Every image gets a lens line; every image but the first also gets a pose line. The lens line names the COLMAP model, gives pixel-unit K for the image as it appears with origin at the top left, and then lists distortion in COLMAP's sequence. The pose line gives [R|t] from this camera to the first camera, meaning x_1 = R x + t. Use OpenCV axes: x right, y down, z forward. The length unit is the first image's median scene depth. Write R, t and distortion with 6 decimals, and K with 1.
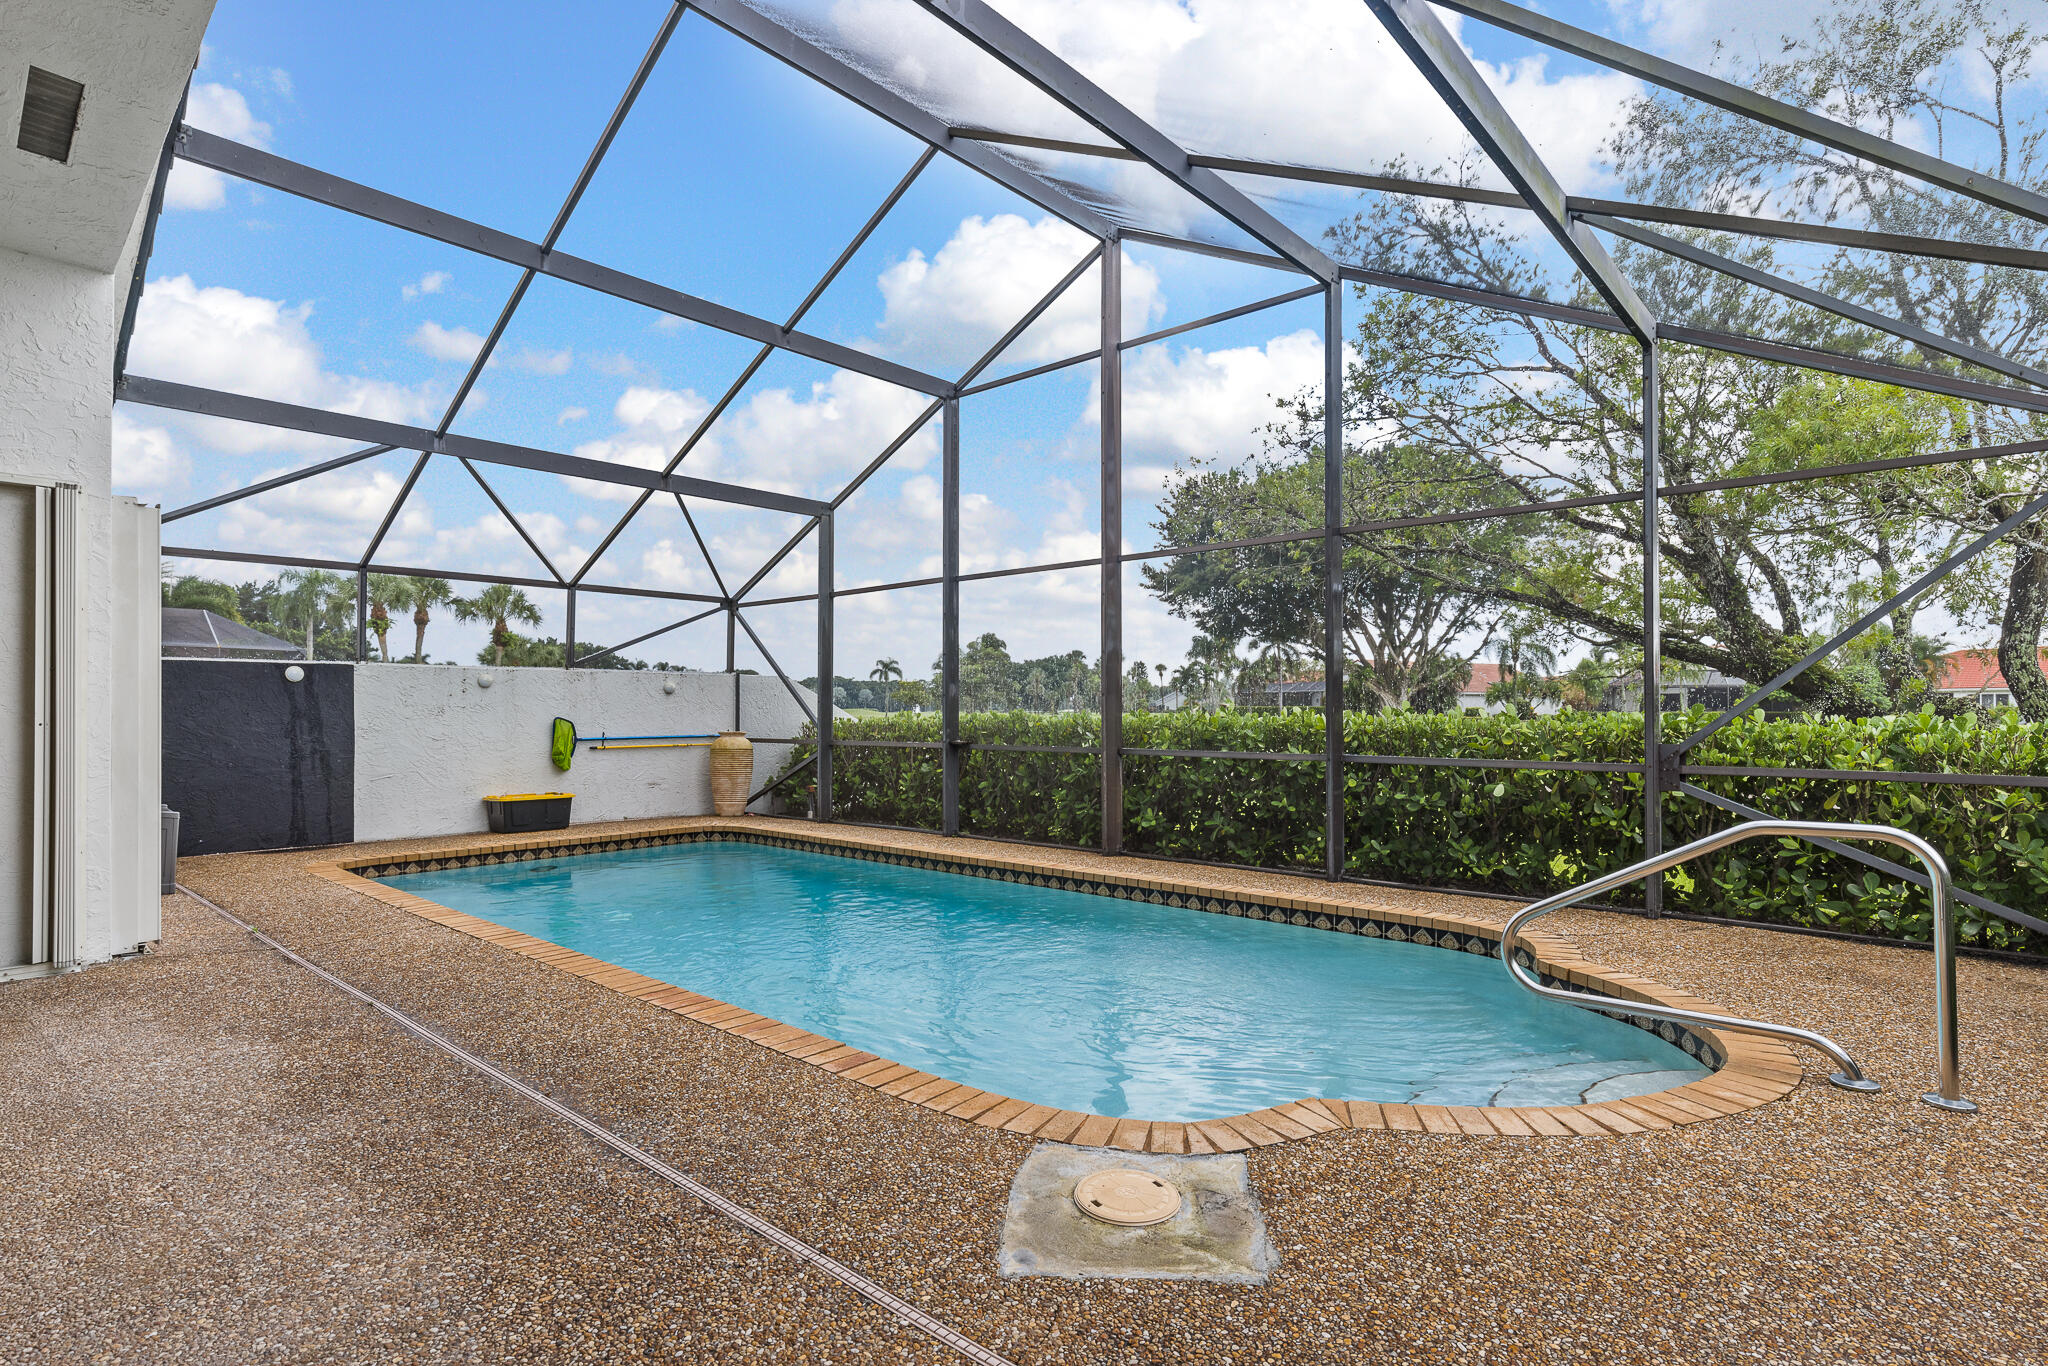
lens RADIAL K [[1004.9, 0, 1023.4], [0, 1004.9, 698.7], [0, 0, 1]] dist [0.001326, -0.001174]
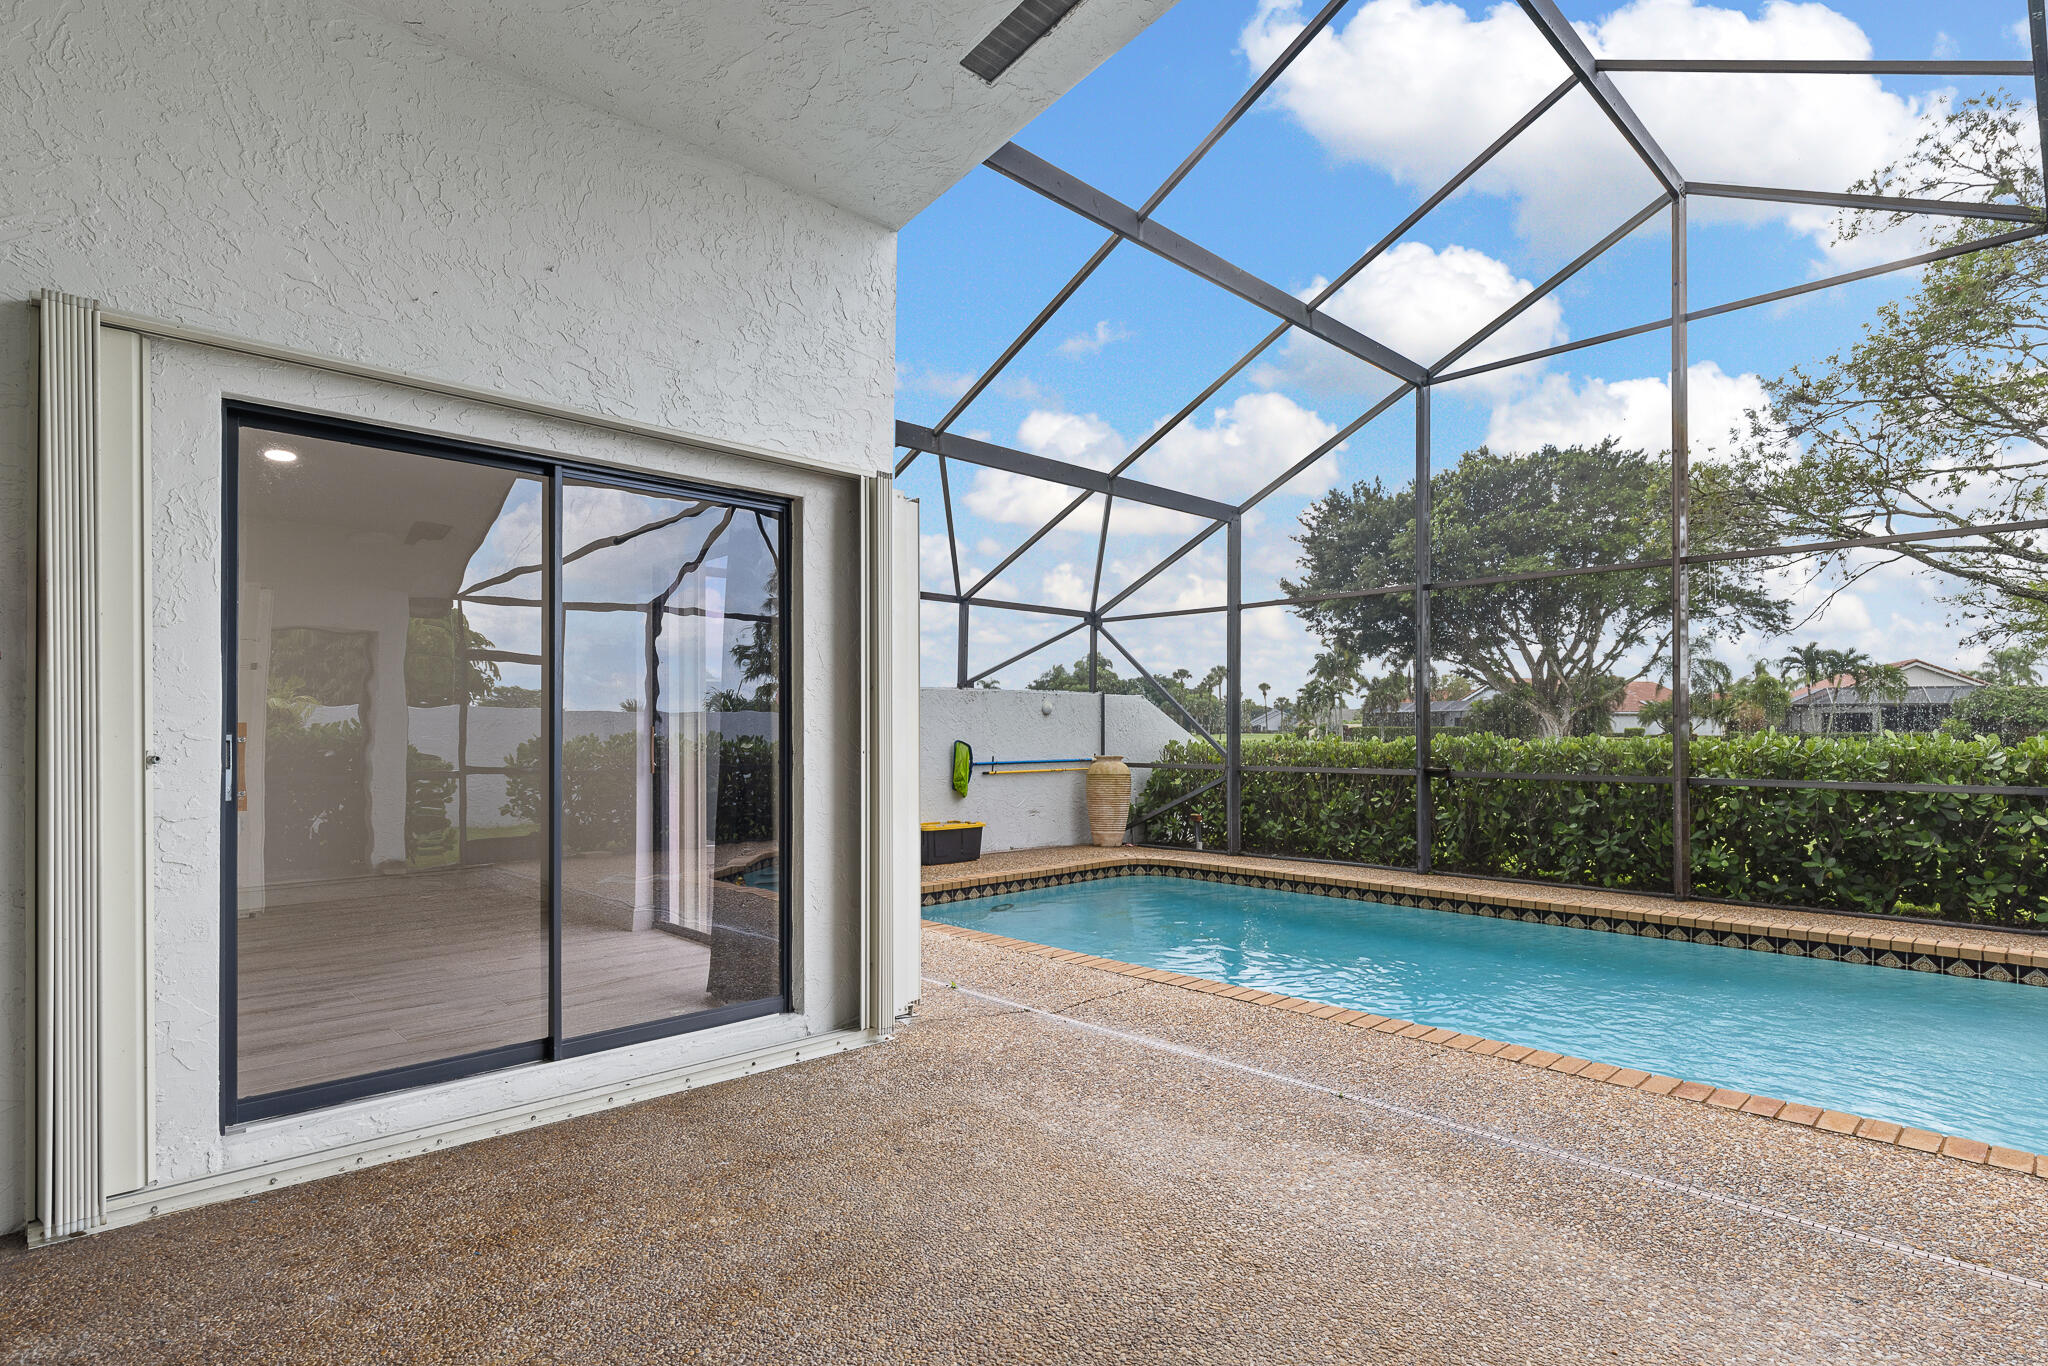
lens RADIAL K [[1004.9, 0, 967.8], [0, 1004.9, 718.7], [0, 0, 1]] dist [0.001326, -0.001174]
pose [[0.997388, -0.000494, -0.072221, -0.341881], [0.000502, 1.000000, 0.000089, -0.001328], [0.072221, -0.000125, 0.997389, 0.061482]]
